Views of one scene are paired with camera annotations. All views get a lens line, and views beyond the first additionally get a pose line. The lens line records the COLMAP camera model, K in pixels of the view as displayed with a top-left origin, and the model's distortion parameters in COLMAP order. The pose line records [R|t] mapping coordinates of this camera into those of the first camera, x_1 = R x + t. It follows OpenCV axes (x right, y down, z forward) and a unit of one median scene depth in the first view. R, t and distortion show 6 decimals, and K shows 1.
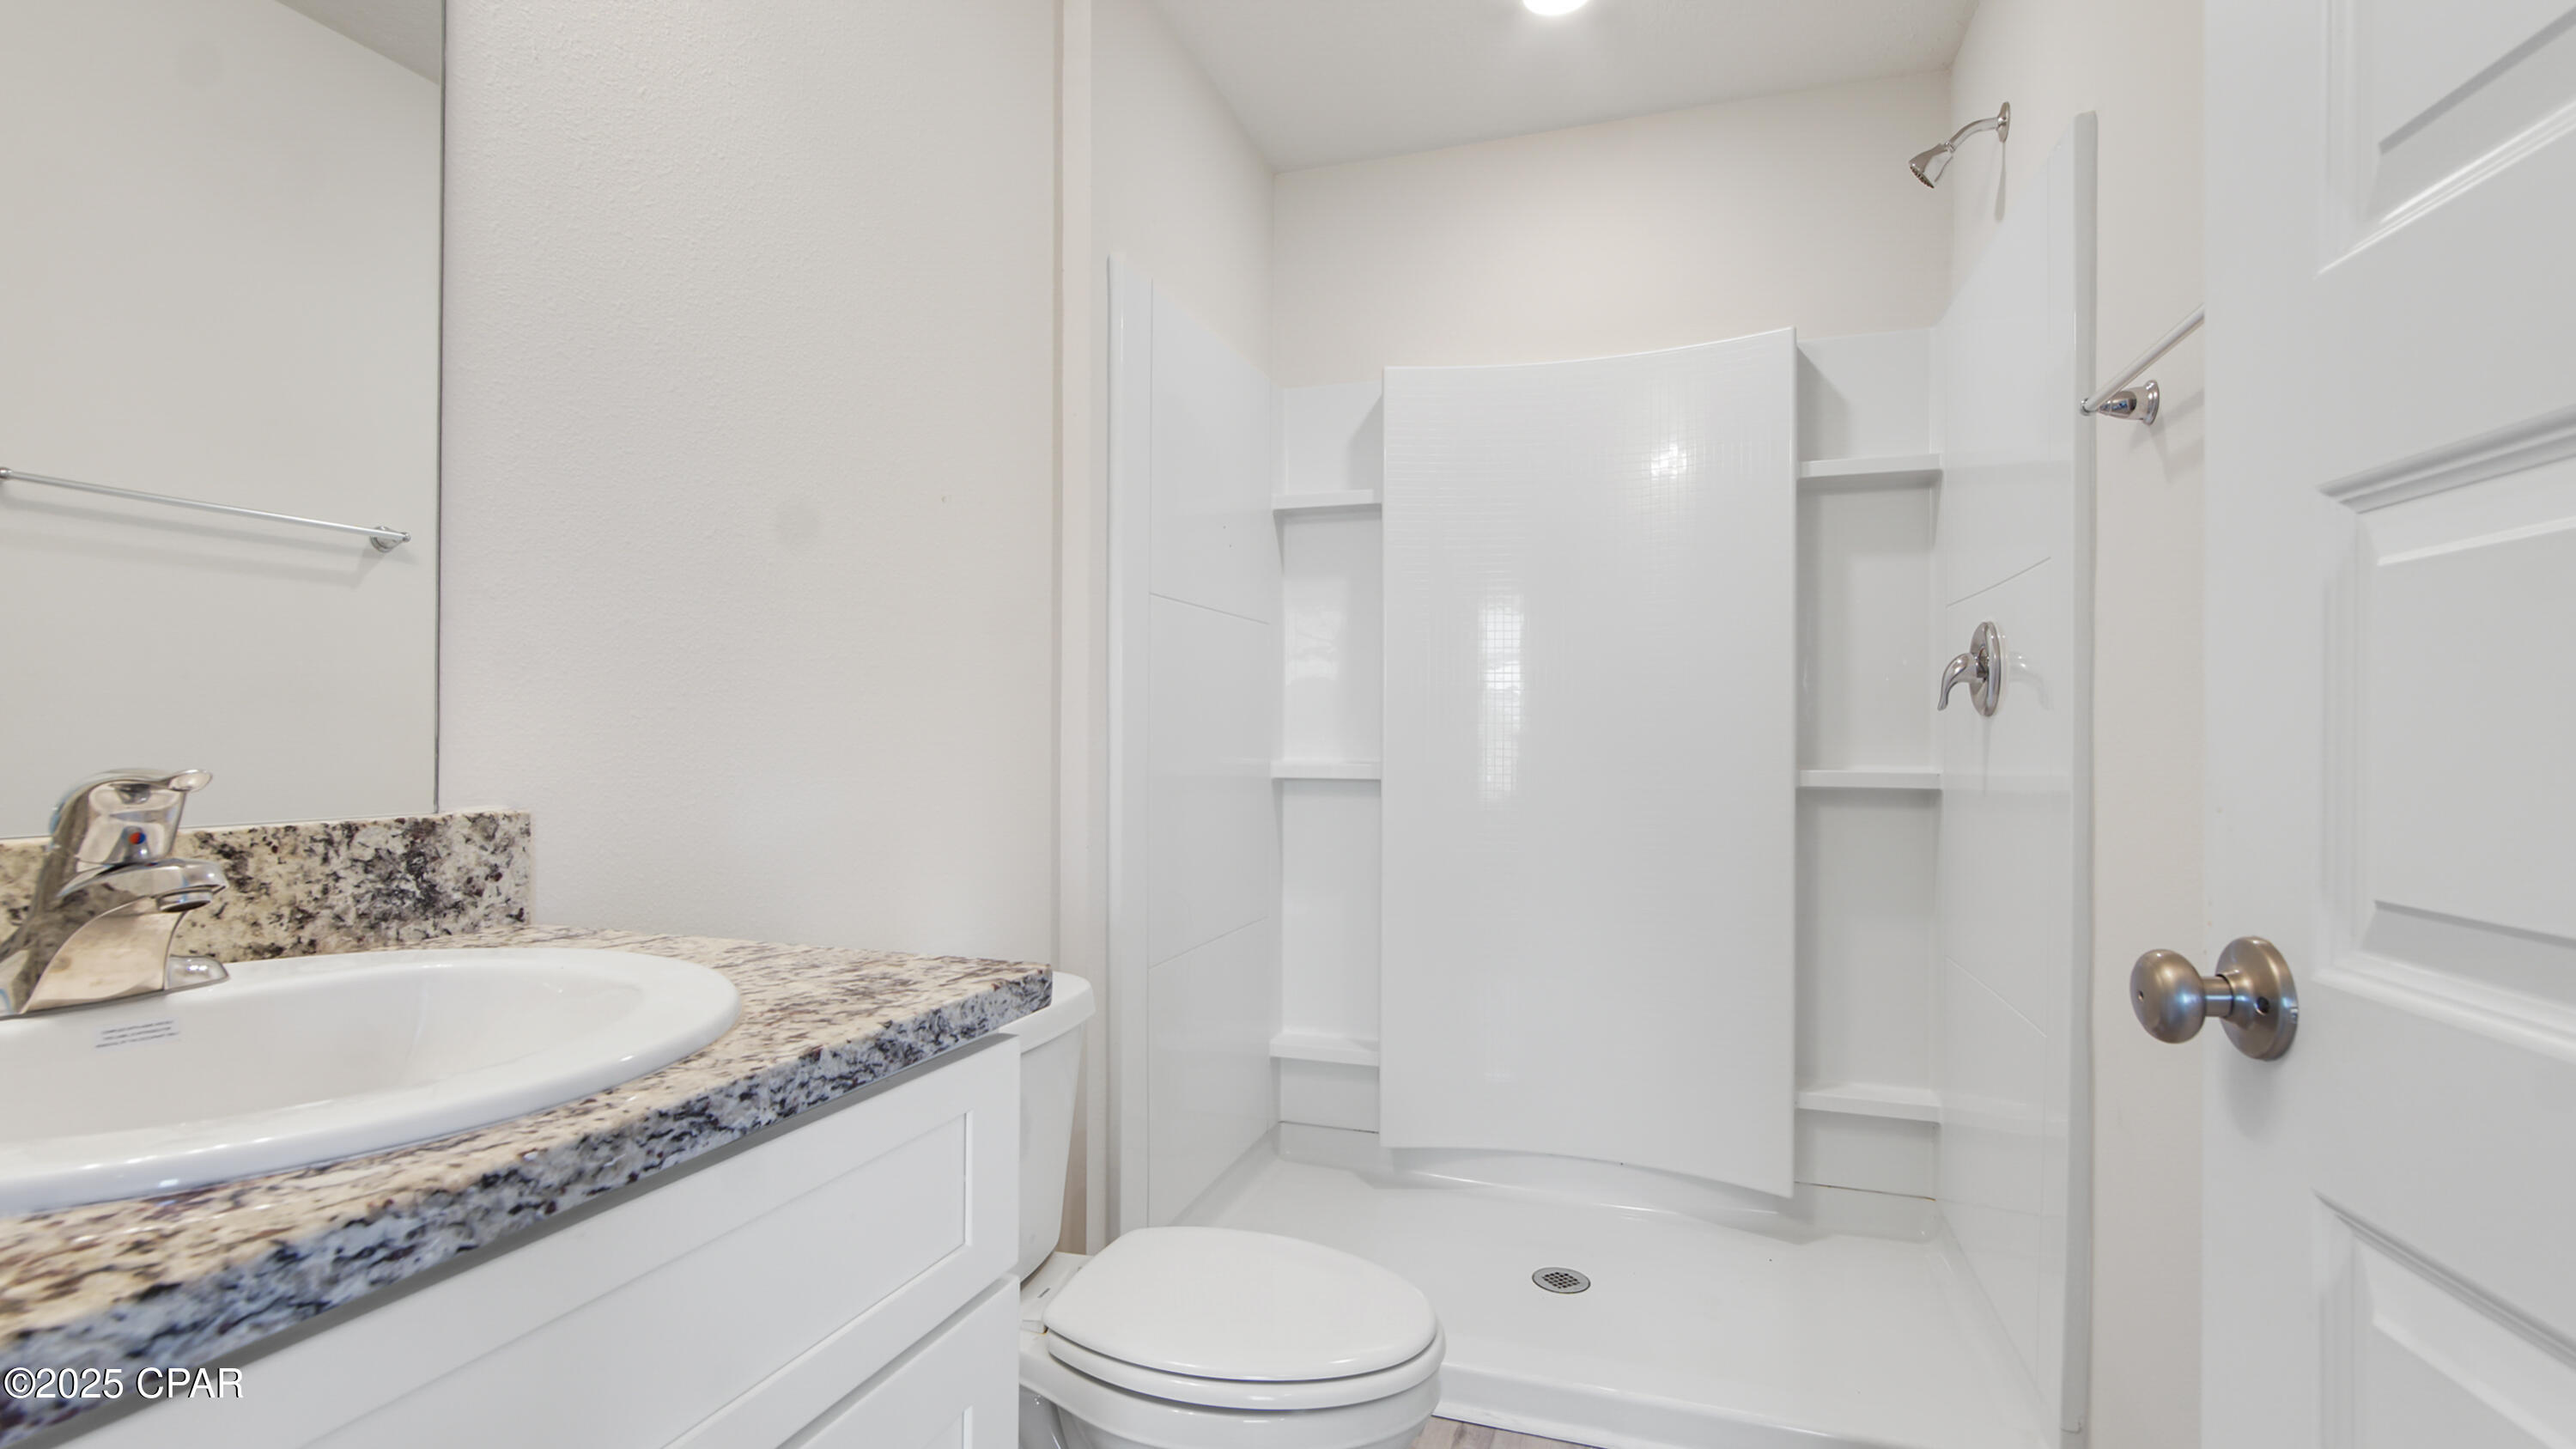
lens RADIAL K [[1186.5, 0, 1288.0], [0, 1186.5, 724.5], [0, 0, 1]] dist [-0.017926, 0.008825]
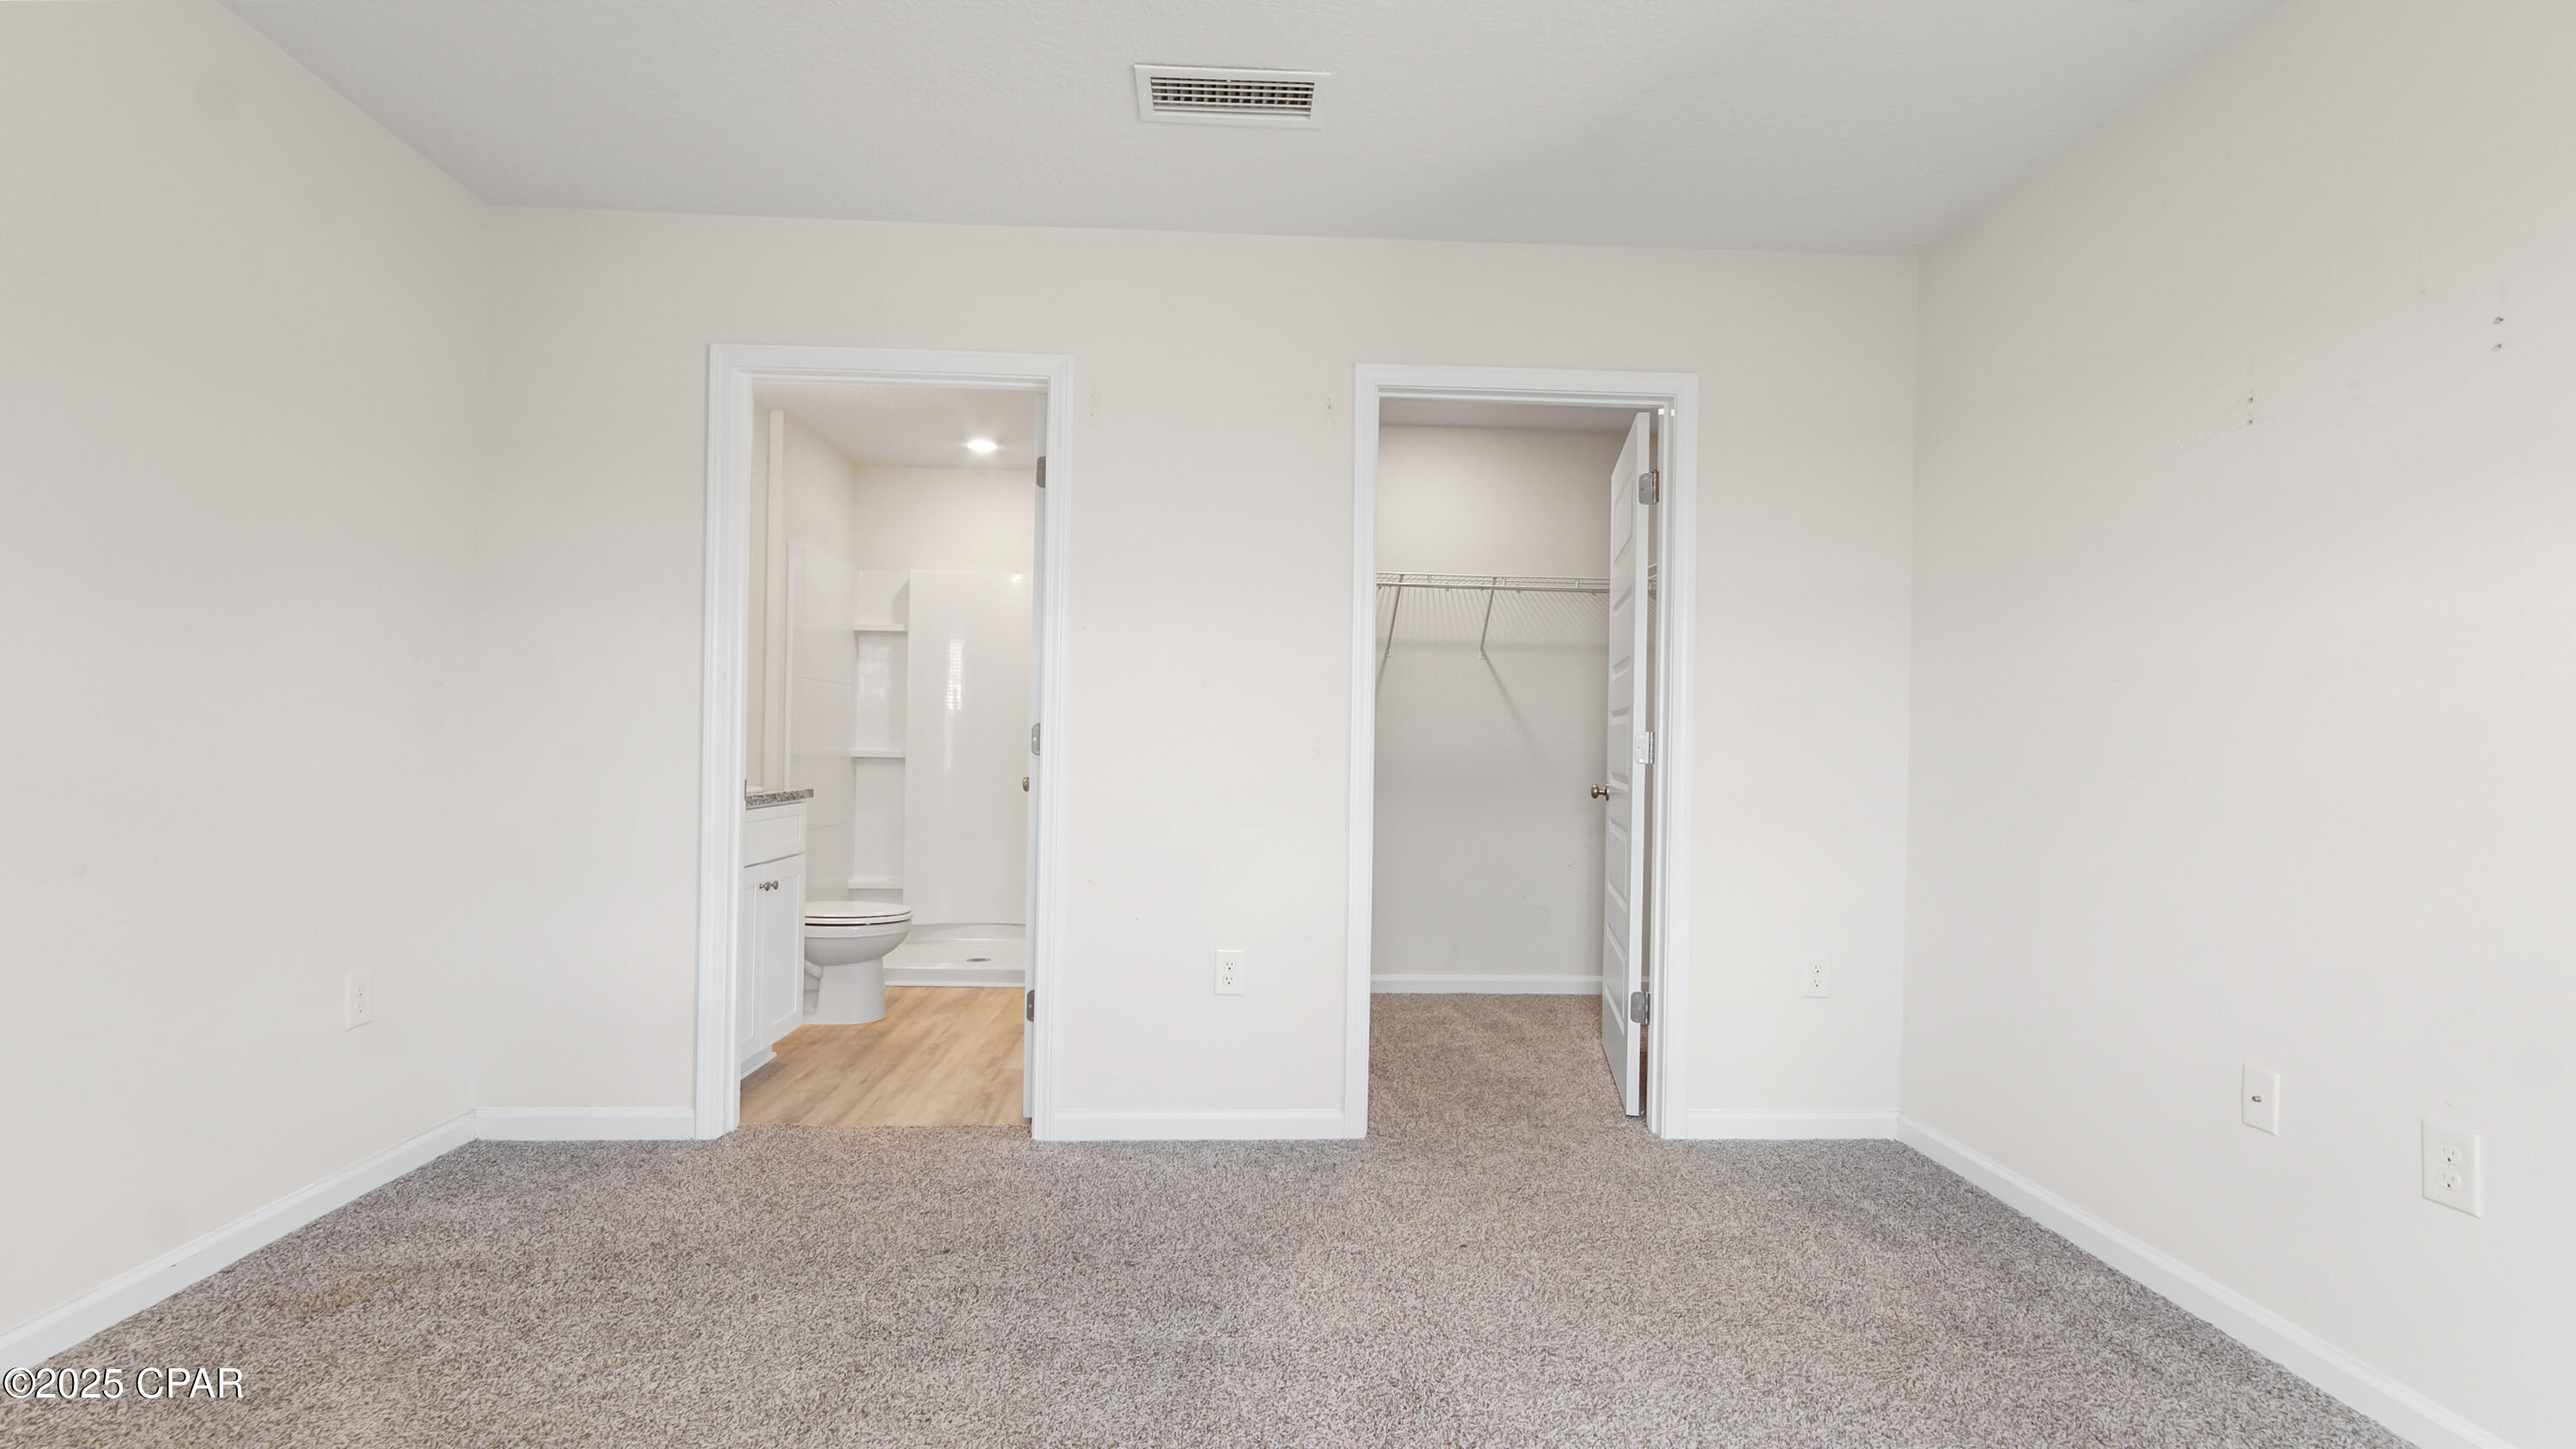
lens RADIAL K [[1186.1, 0, 1288.0], [0, 1186.1, 724.5], [0, 0, 1]] dist [-0.017926, 0.008825]
pose [[0.937209, 0.015847, 0.348408, -0.021112], [-0.017184, 0.999852, 0.000747, -0.029029], [-0.348344, -0.006688, 0.937343, -1.278719]]
